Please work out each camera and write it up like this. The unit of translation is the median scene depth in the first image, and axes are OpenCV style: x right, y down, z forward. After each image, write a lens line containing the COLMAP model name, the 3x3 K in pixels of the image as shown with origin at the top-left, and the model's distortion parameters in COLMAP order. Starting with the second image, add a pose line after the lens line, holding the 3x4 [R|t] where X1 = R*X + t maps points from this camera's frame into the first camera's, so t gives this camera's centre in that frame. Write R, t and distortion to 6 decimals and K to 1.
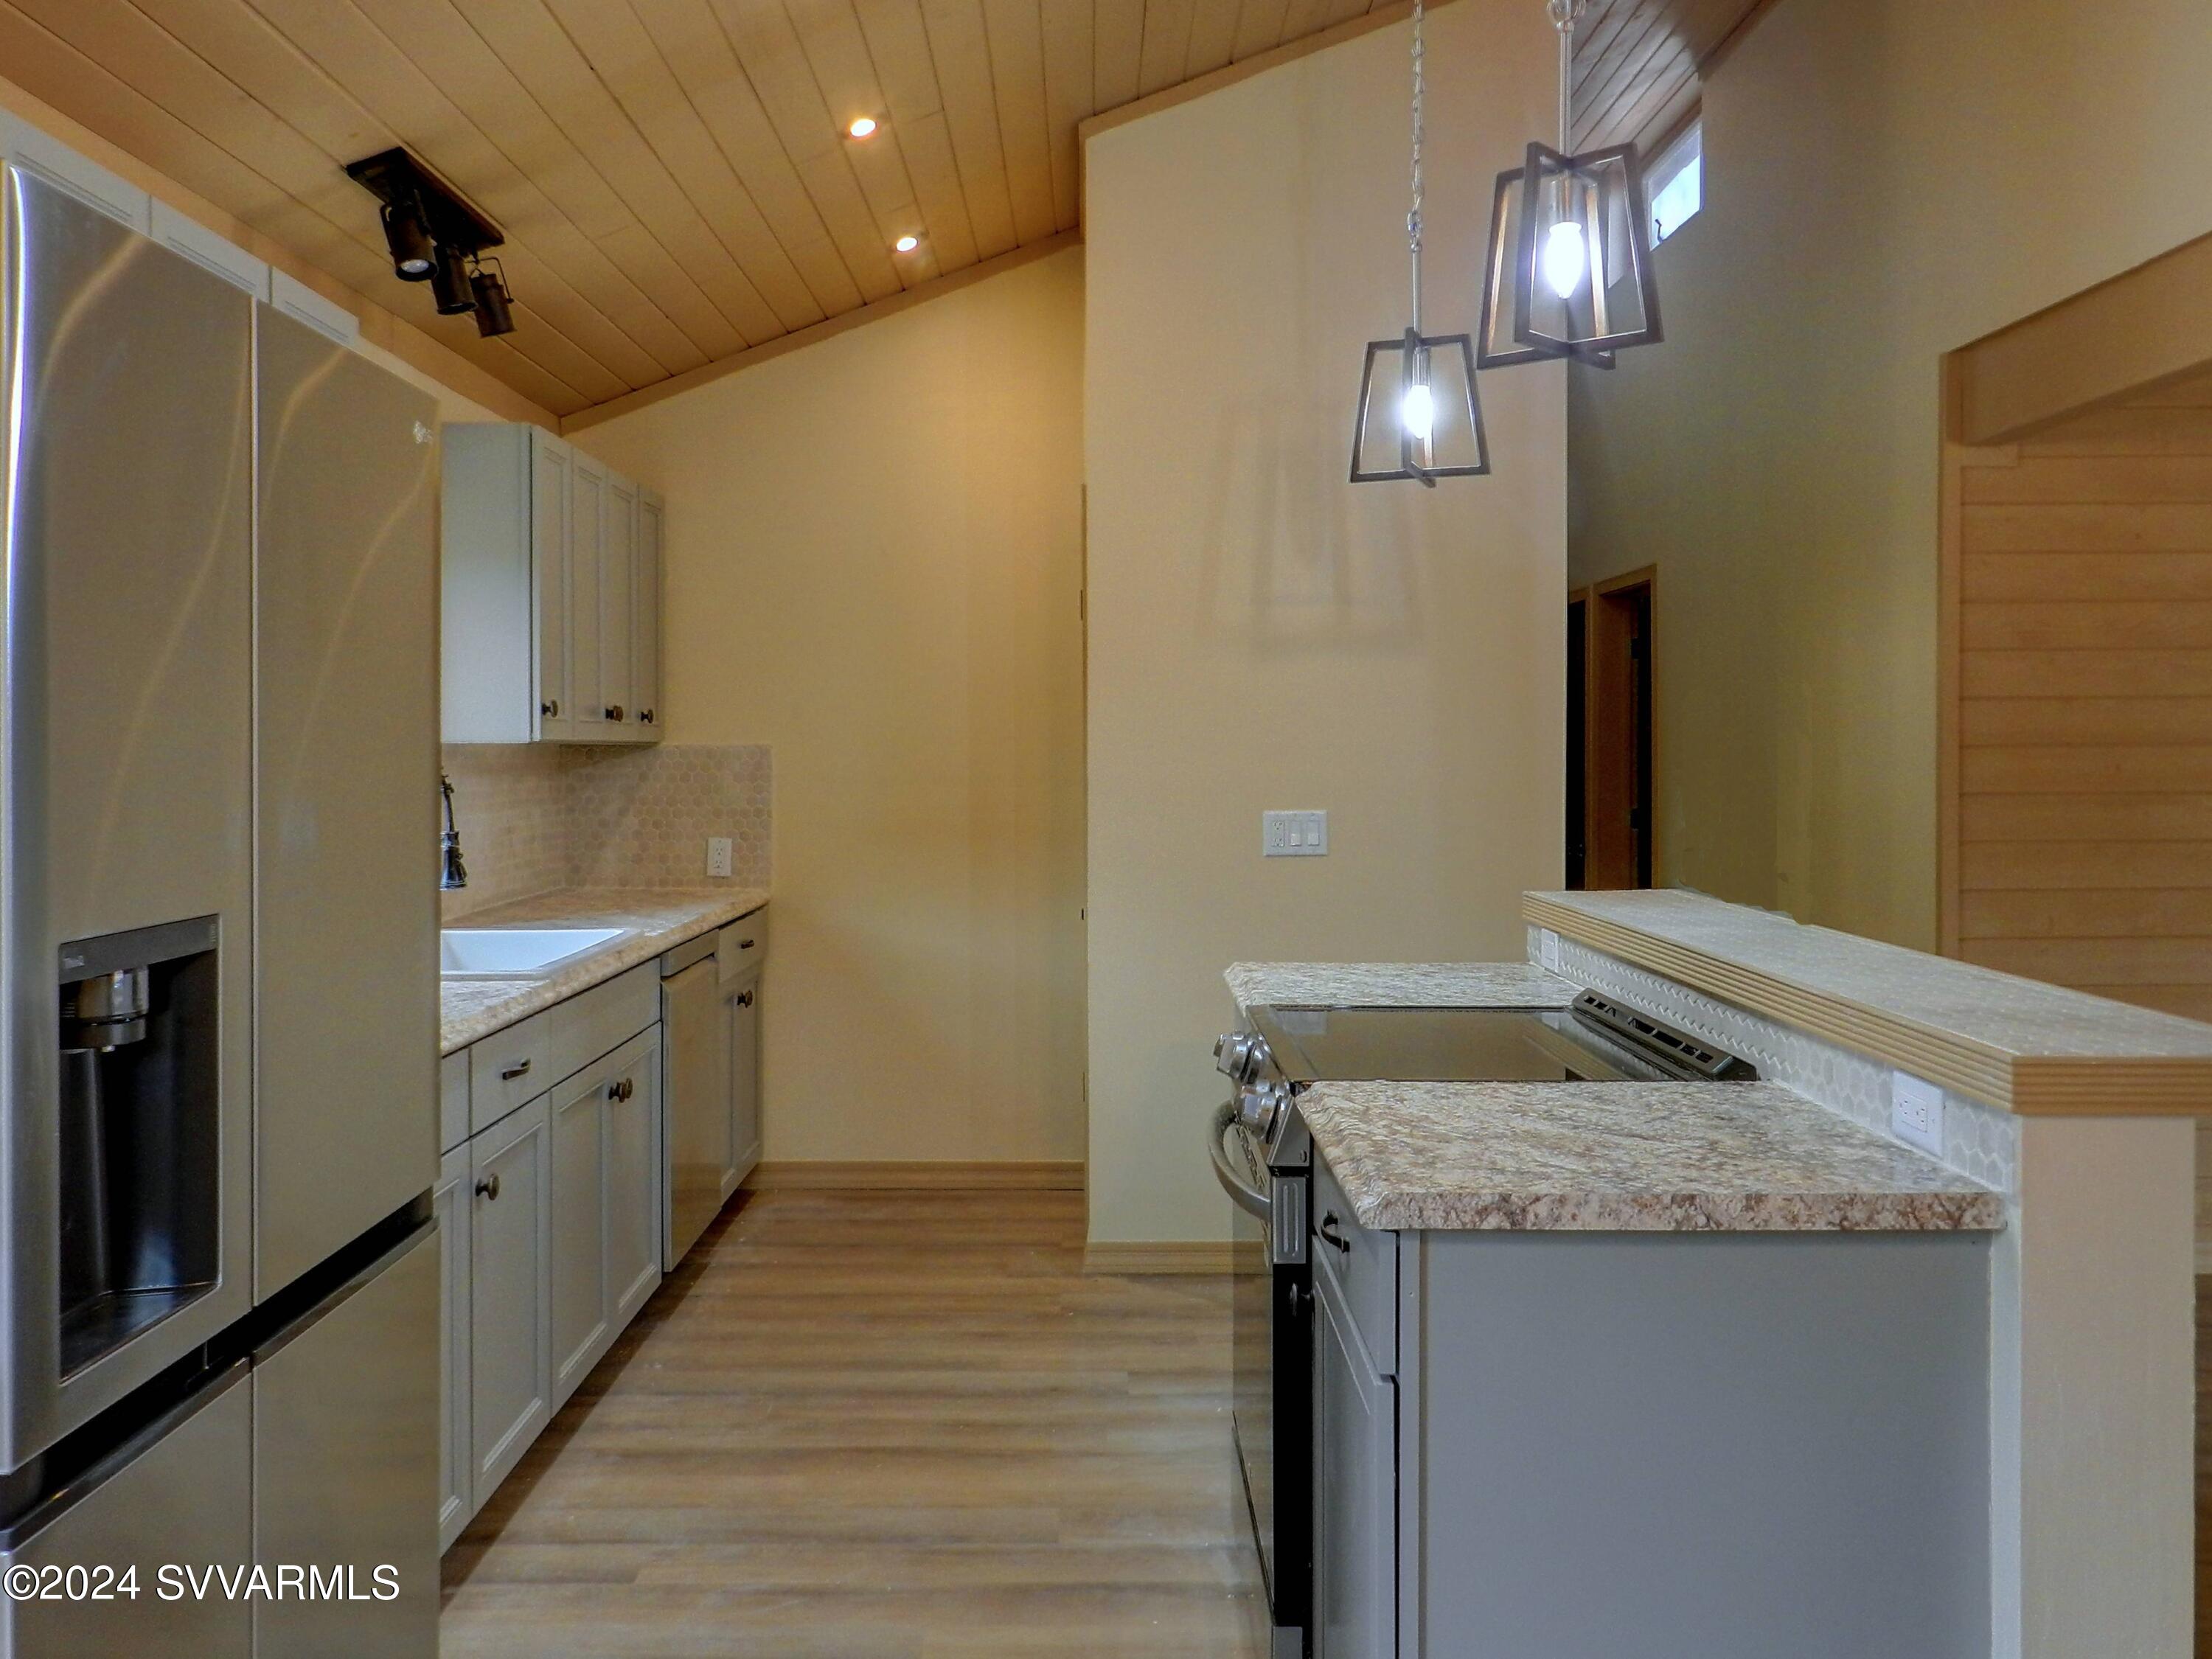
lens RADIAL K [[1874.2, 0, 1079.7], [0, 1874.2, 764.4], [0, 0, 1]] dist [0.011655, 0.007158]
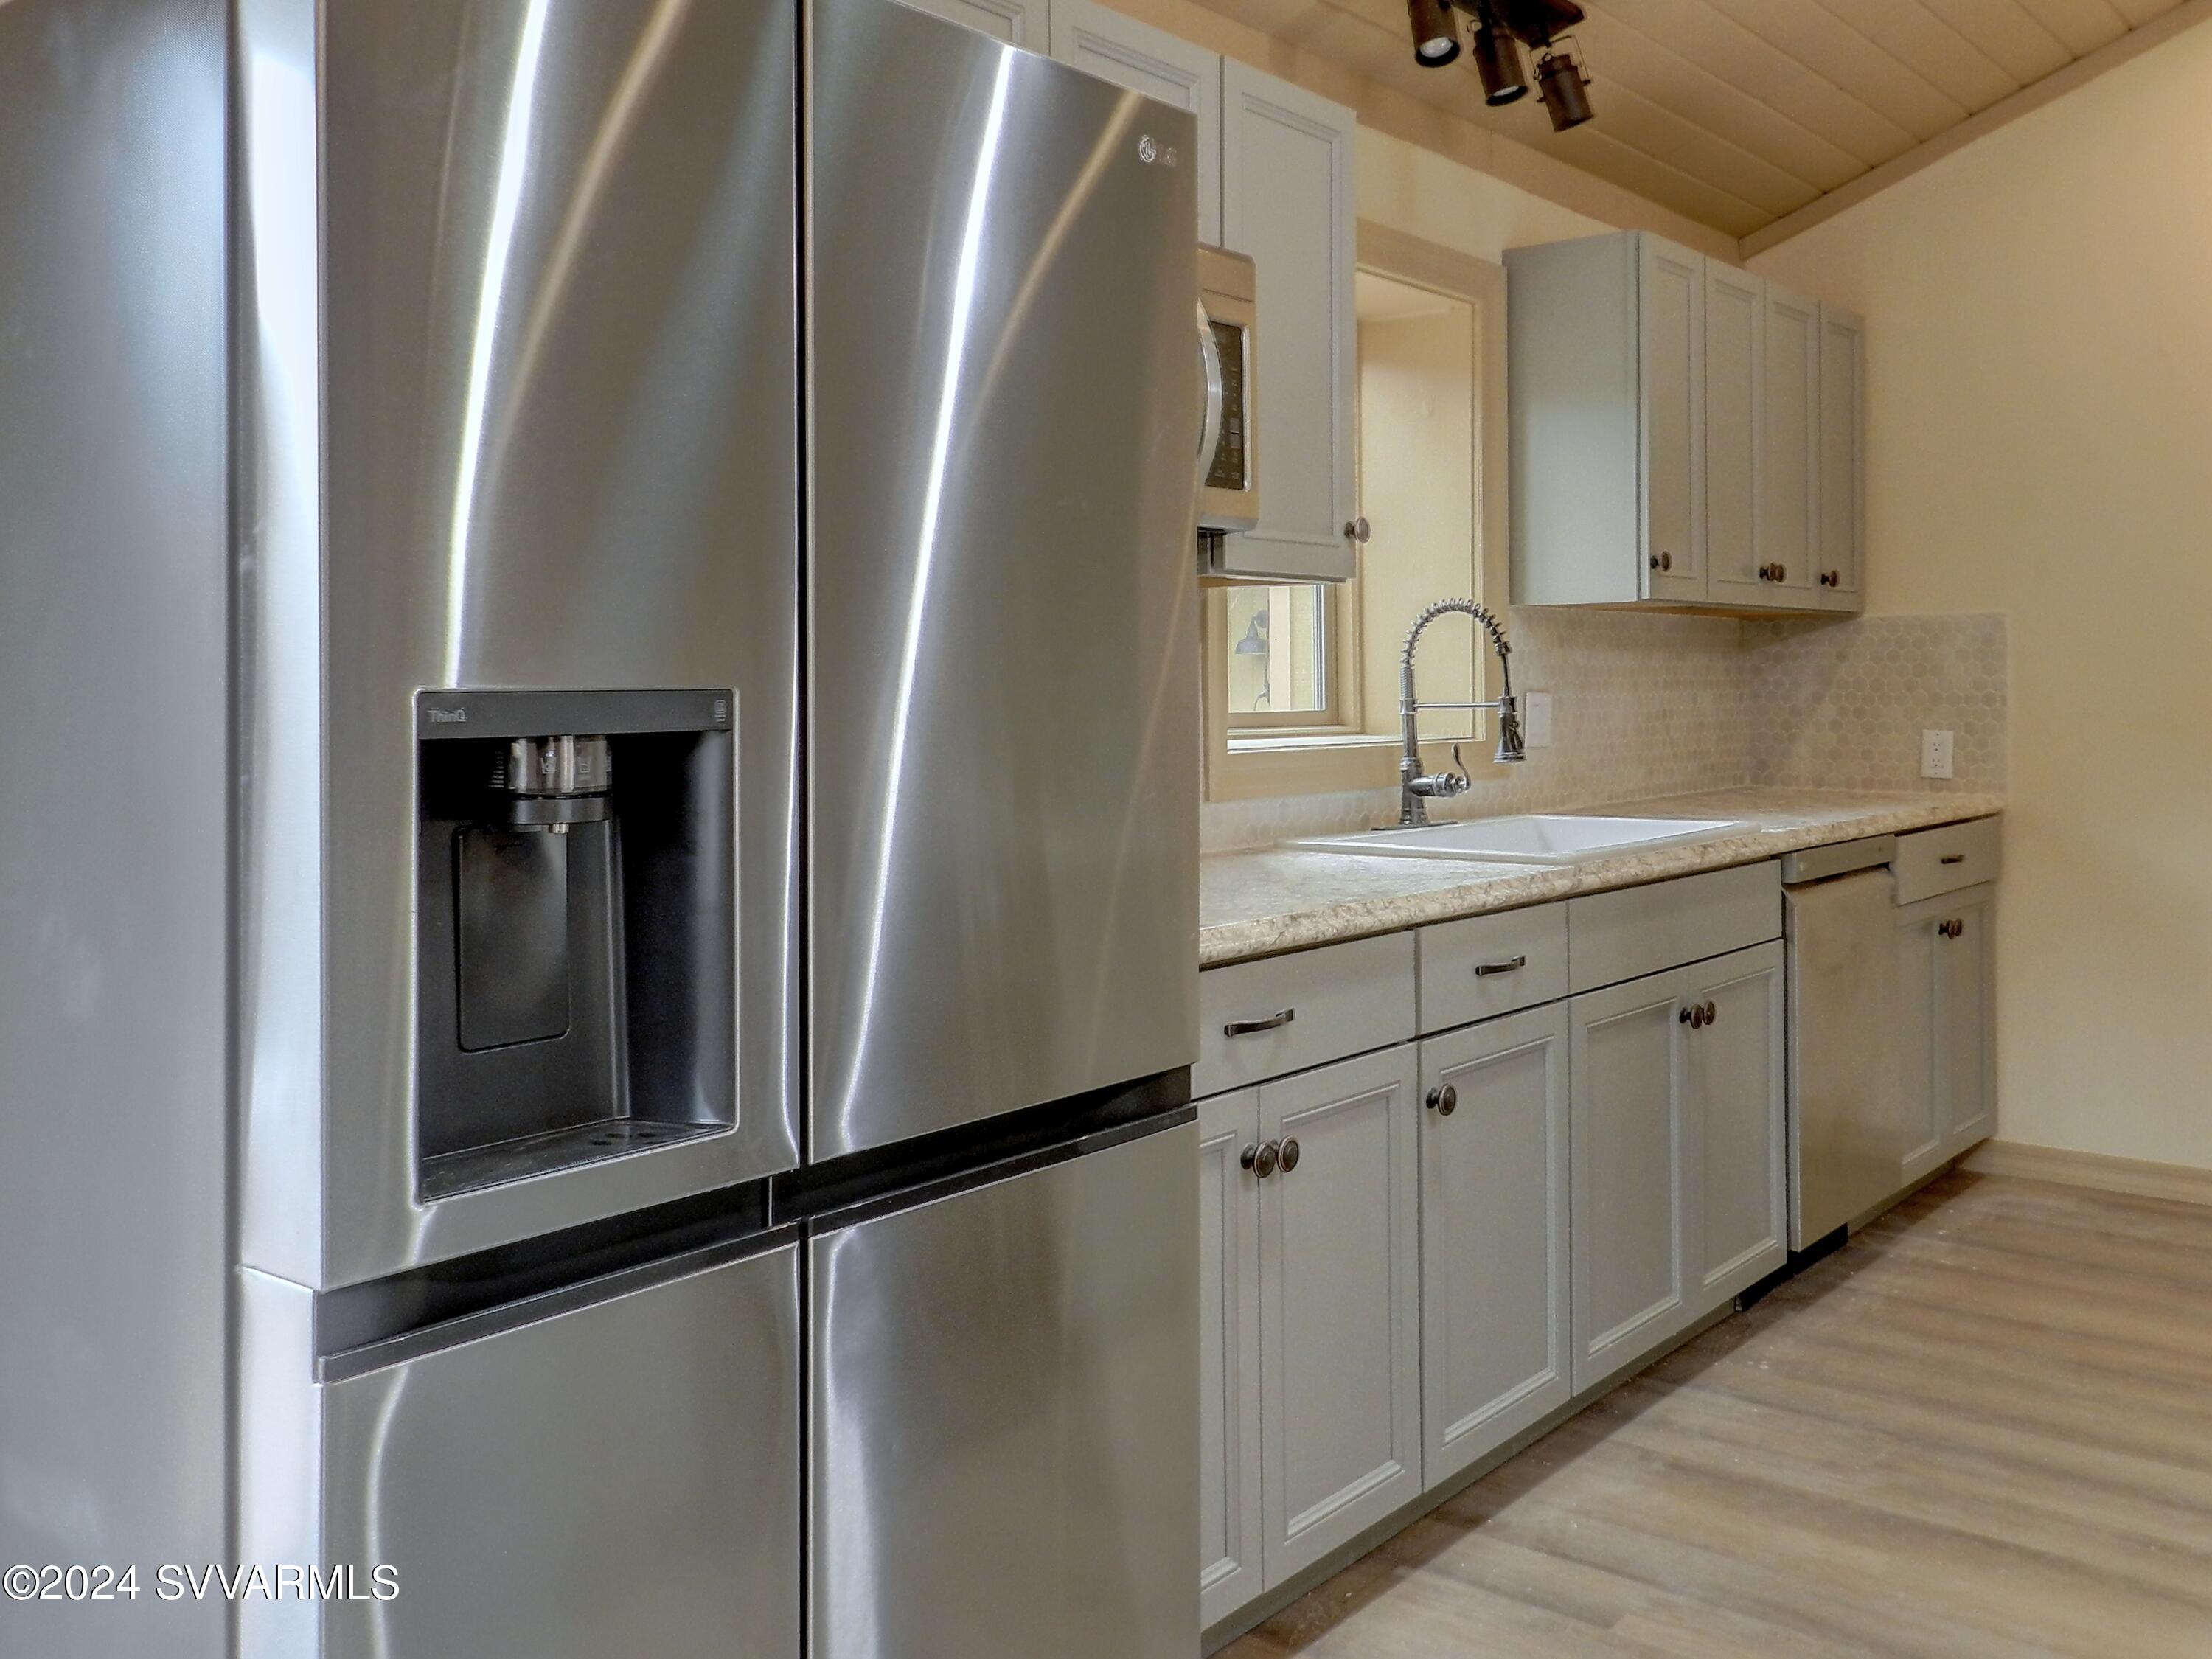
lens RADIAL K [[1962.5, 0, 1126.6], [0, 1962.5, 666.5], [0, 0, 1]] dist [0.027002, -0.006420]
pose [[0.780217, -0.008545, -0.625450, 0.106589], [0.000367, 0.999913, -0.013204, 0.036747], [0.625509, 0.010072, 0.780152, 0.190650]]
